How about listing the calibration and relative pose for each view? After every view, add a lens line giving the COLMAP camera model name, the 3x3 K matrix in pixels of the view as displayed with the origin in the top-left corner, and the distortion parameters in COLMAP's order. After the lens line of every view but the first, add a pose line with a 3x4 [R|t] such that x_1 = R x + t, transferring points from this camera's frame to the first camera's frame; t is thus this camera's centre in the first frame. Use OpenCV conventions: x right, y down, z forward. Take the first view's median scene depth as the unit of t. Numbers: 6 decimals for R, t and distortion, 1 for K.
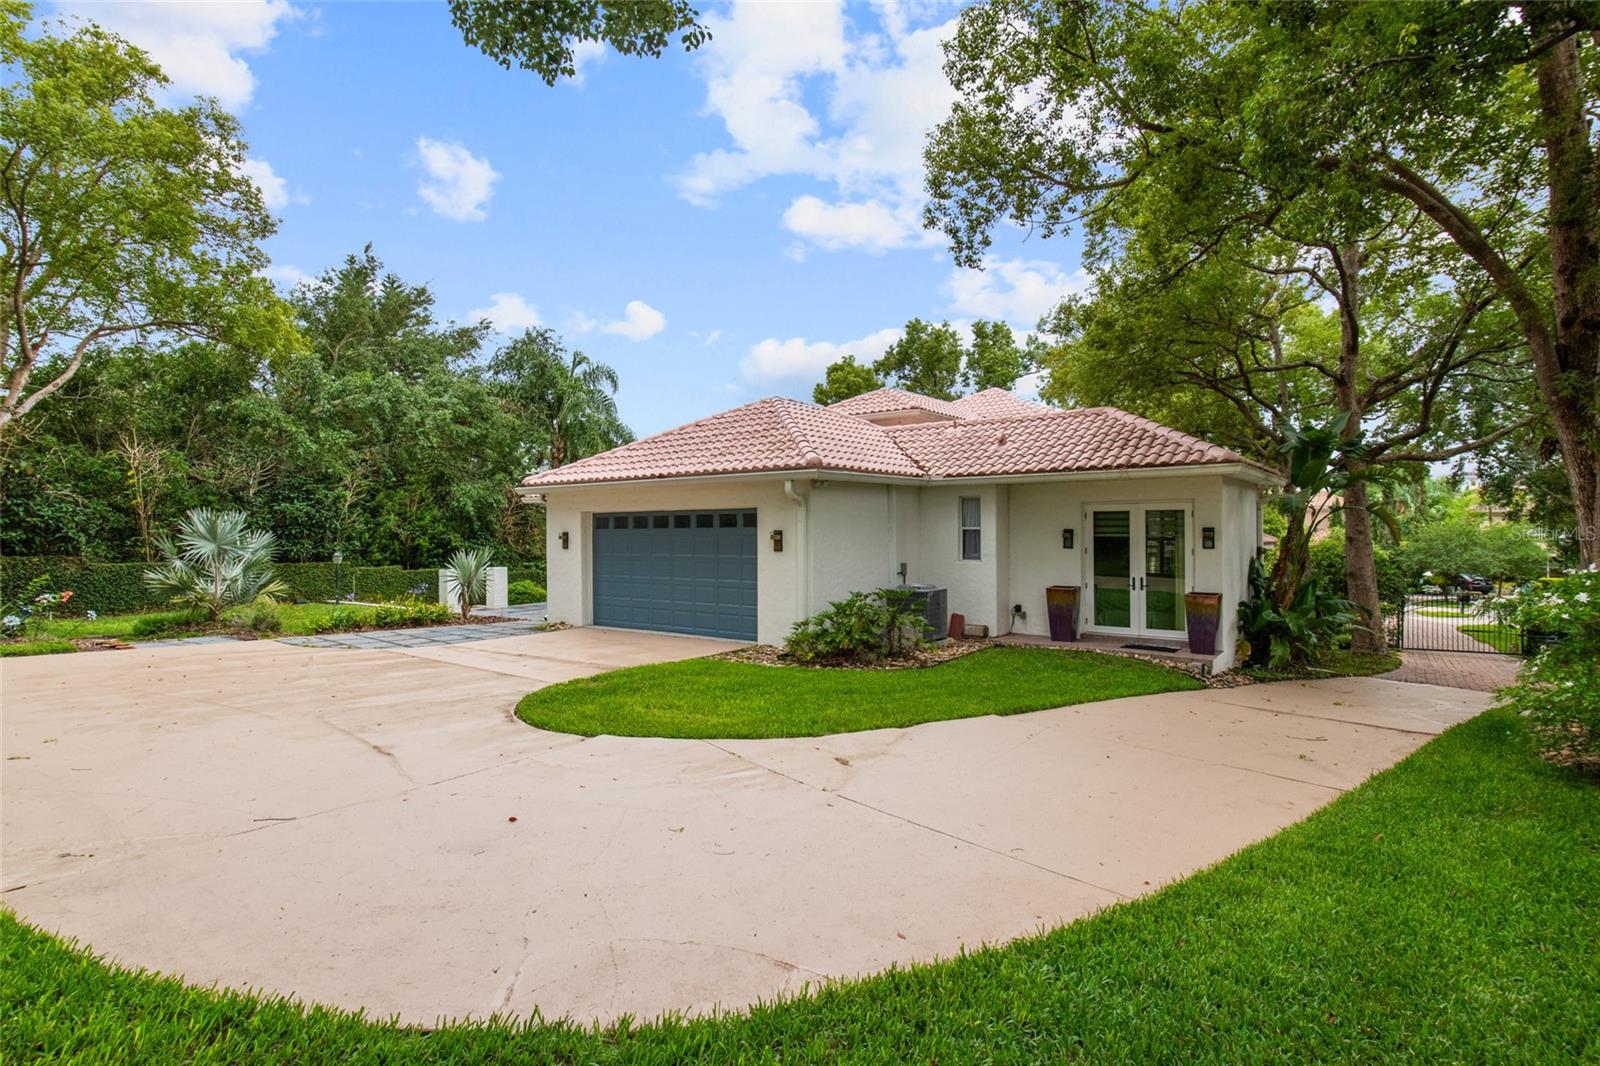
lens RADIAL K [[805.8, 0, 793.6], [0, 805.8, 534.2], [0, 0, 1]] dist [-0.004381, -0.000161]
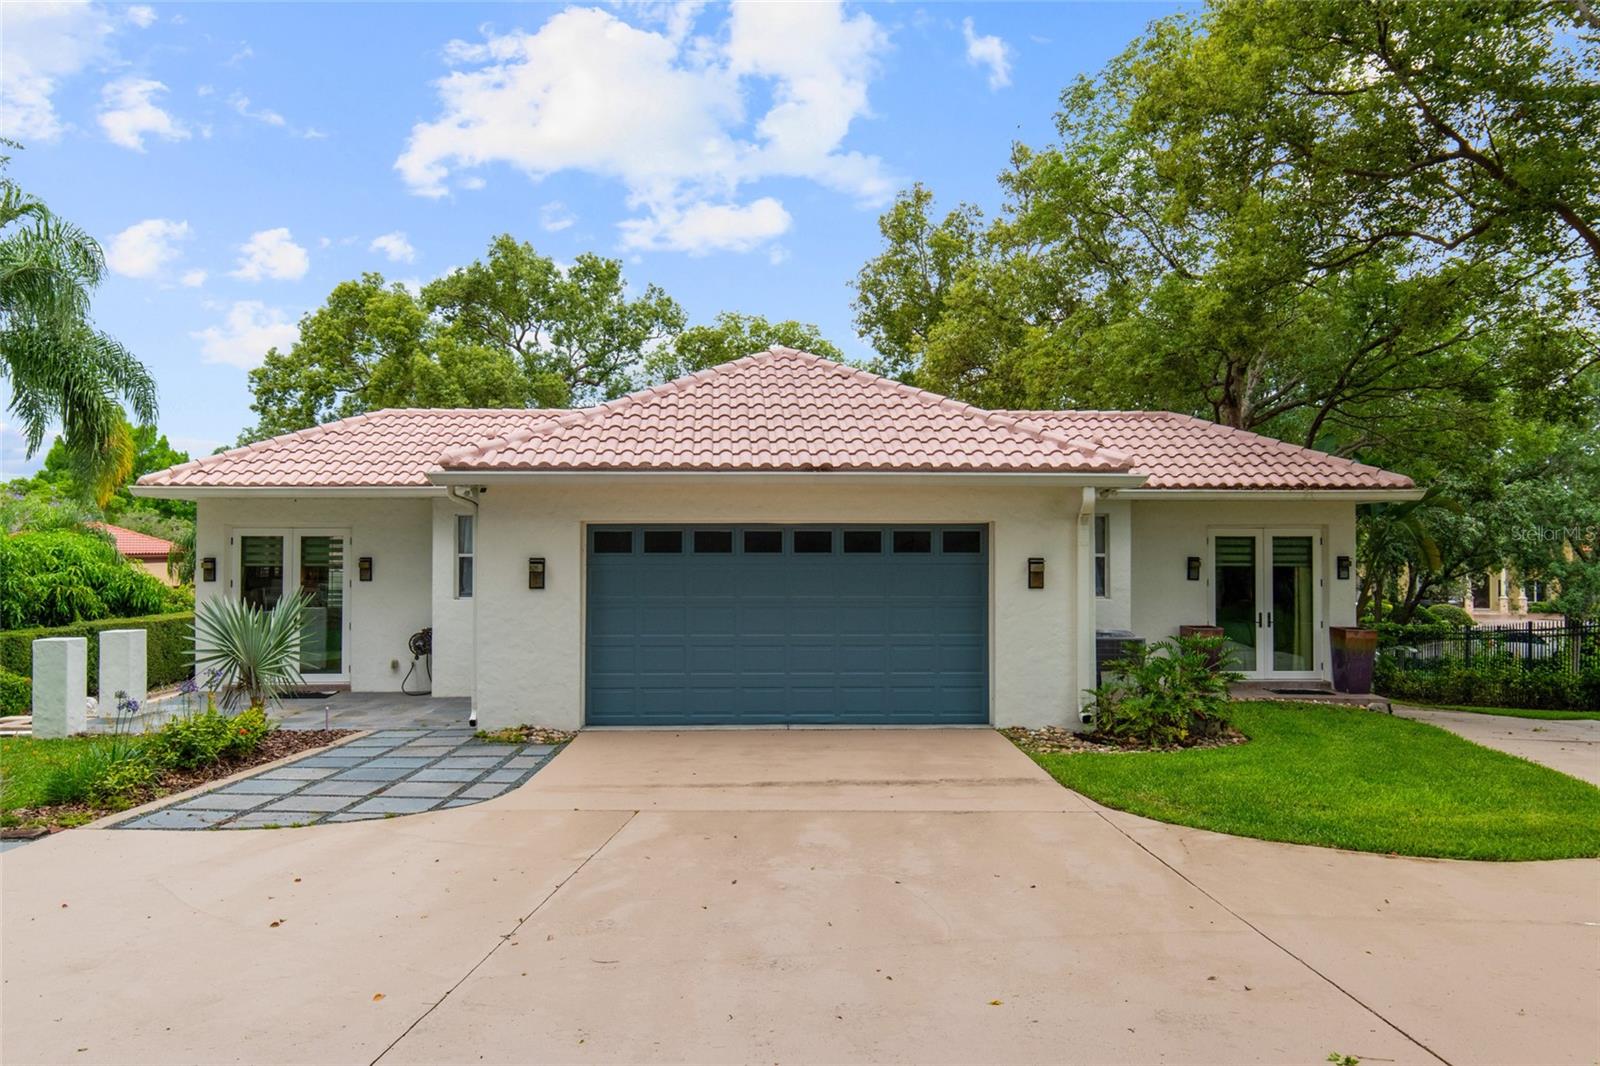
lens RADIAL K [[1148.0, 0, 797.8], [0, 1148.0, 538.7], [0, 0, 1]] dist [-0.008385, -0.001867]
pose [[0.773565, 0.013279, 0.633578, -0.735215], [-0.002341, 0.999833, -0.018097, -0.002870], [-0.633713, 0.012516, 0.773467, 0.342700]]
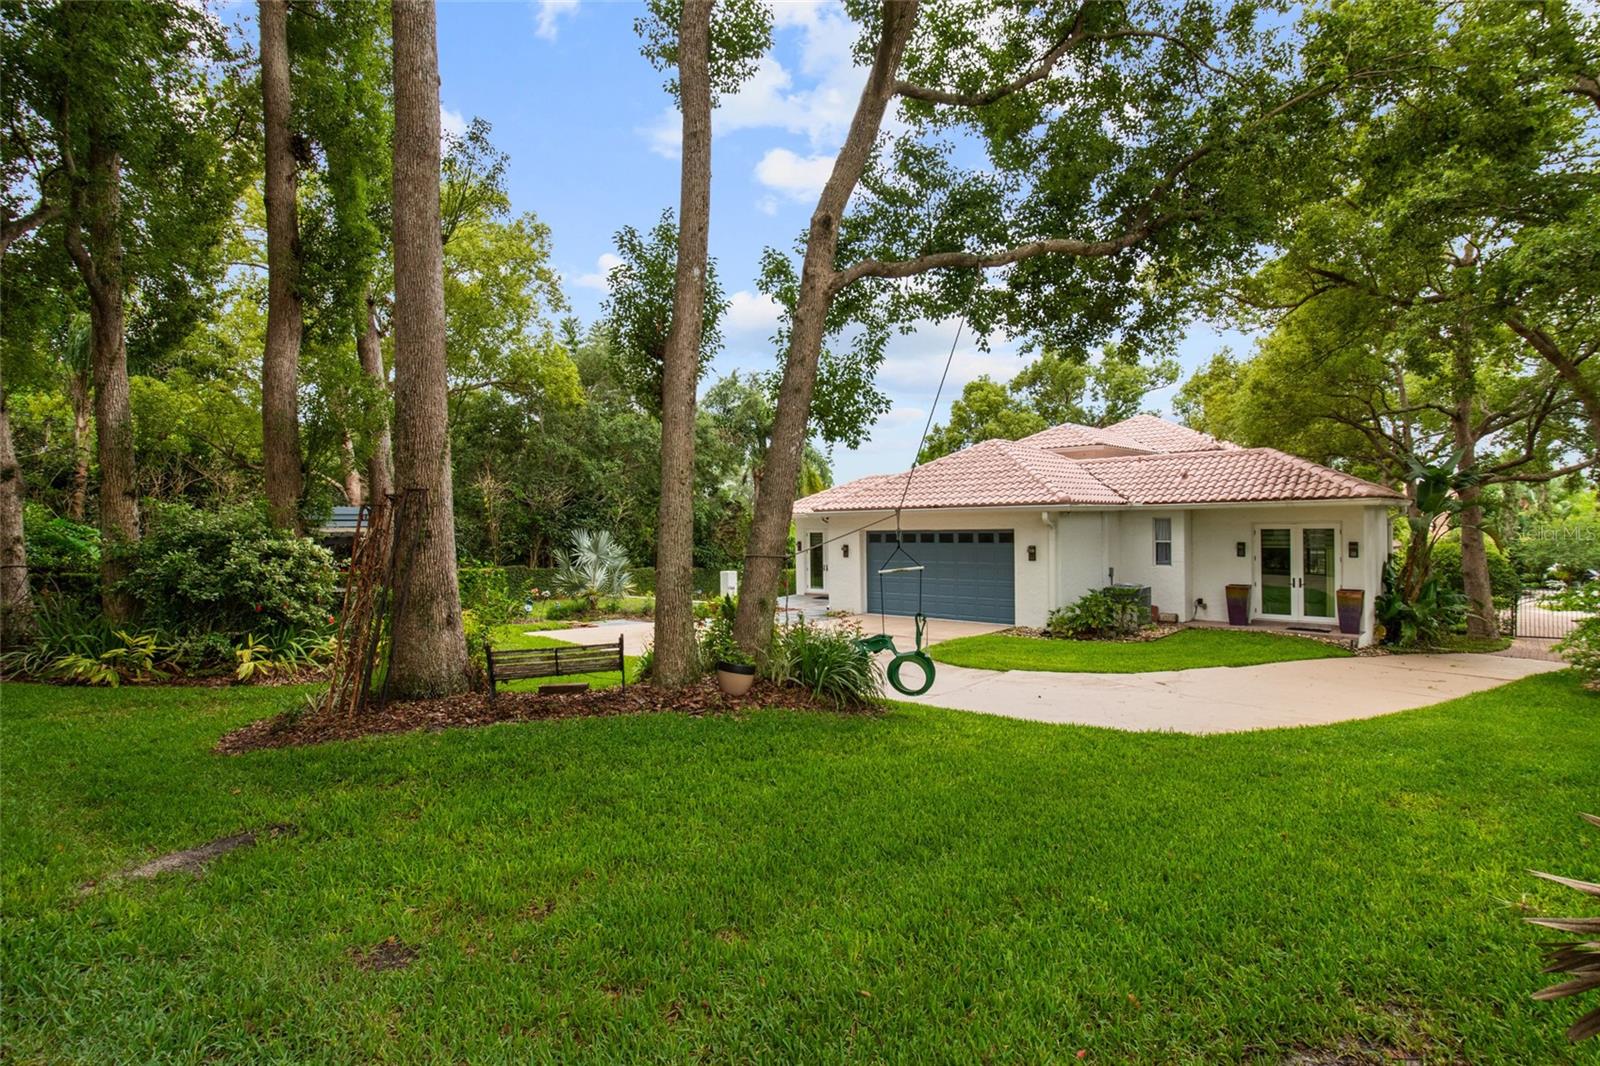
lens RADIAL K [[805.8, 0, 796.4], [0, 805.8, 535.0], [0, 0, 1]] dist [-0.004381, -0.000161]
pose [[0.995505, -0.007379, -0.094417, -0.275795], [0.008057, 0.999944, 0.006799, -0.034183], [0.094361, -0.007529, 0.995510, -0.417009]]
